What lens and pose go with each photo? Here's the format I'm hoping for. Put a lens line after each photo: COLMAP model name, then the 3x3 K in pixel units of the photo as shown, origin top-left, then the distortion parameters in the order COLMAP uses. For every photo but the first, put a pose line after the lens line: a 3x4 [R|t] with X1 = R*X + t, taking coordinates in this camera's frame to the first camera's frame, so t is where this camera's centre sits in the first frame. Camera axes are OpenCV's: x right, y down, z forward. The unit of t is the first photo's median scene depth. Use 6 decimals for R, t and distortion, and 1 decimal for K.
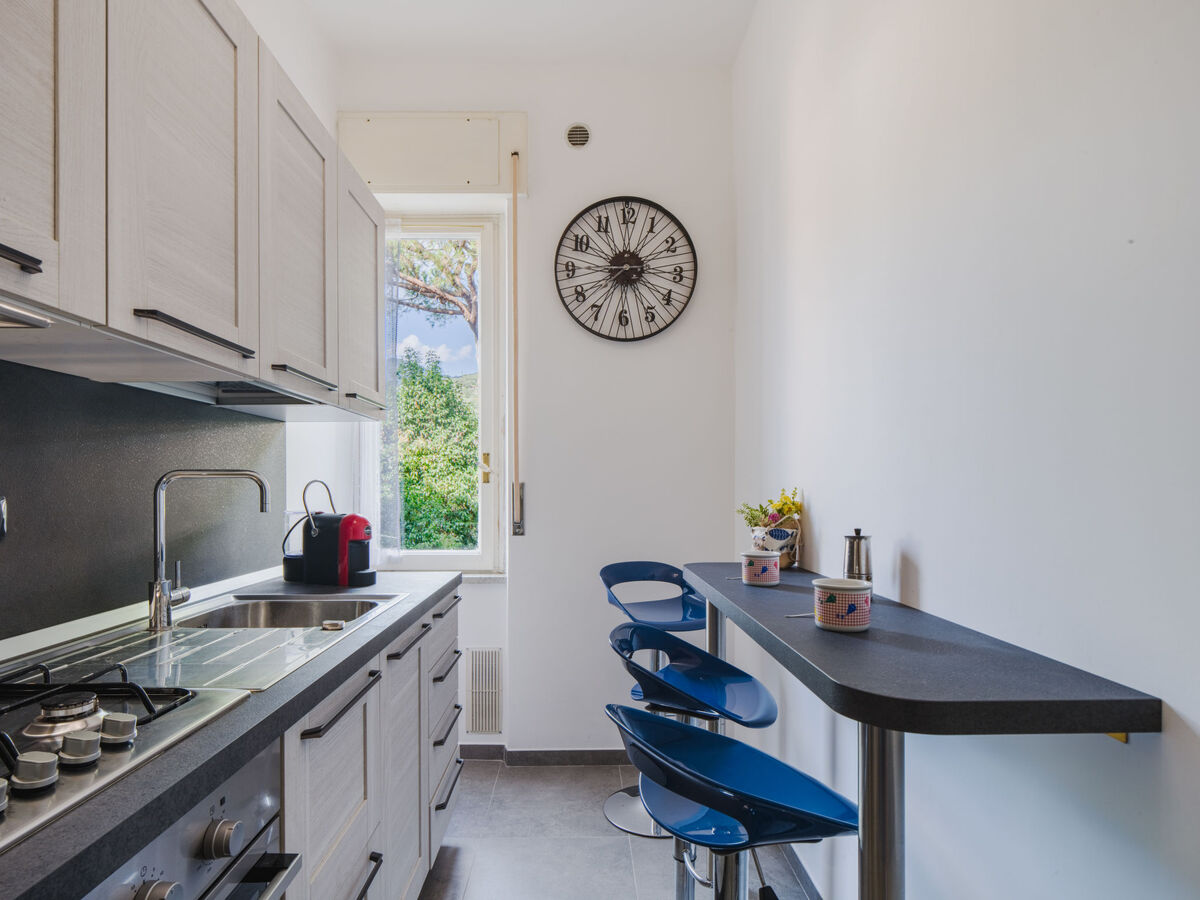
lens RADIAL K [[684.8, 0, 596.0], [0, 684.8, 483.0], [0, 0, 1]] dist [-0.005234, -0.000442]
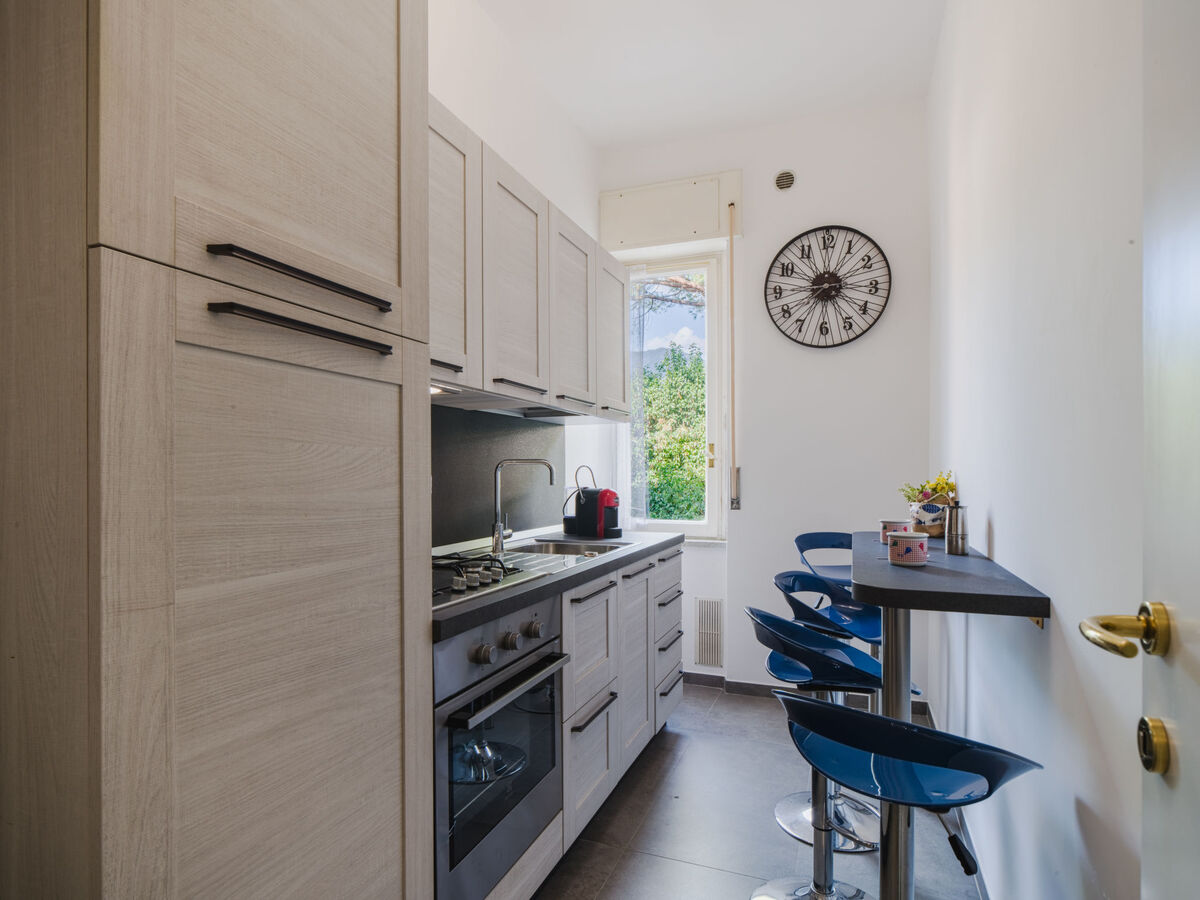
lens RADIAL K [[663.2, 0, 588.5], [0, 663.2, 475.0], [0, 0, 1]] dist [-0.004523, 0.000242]
pose [[0.923526, 0.002426, -0.383529, 0.104948], [0.001354, 0.999953, 0.009585, 0.001771], [0.383534, -0.009372, 0.923479, -0.222656]]
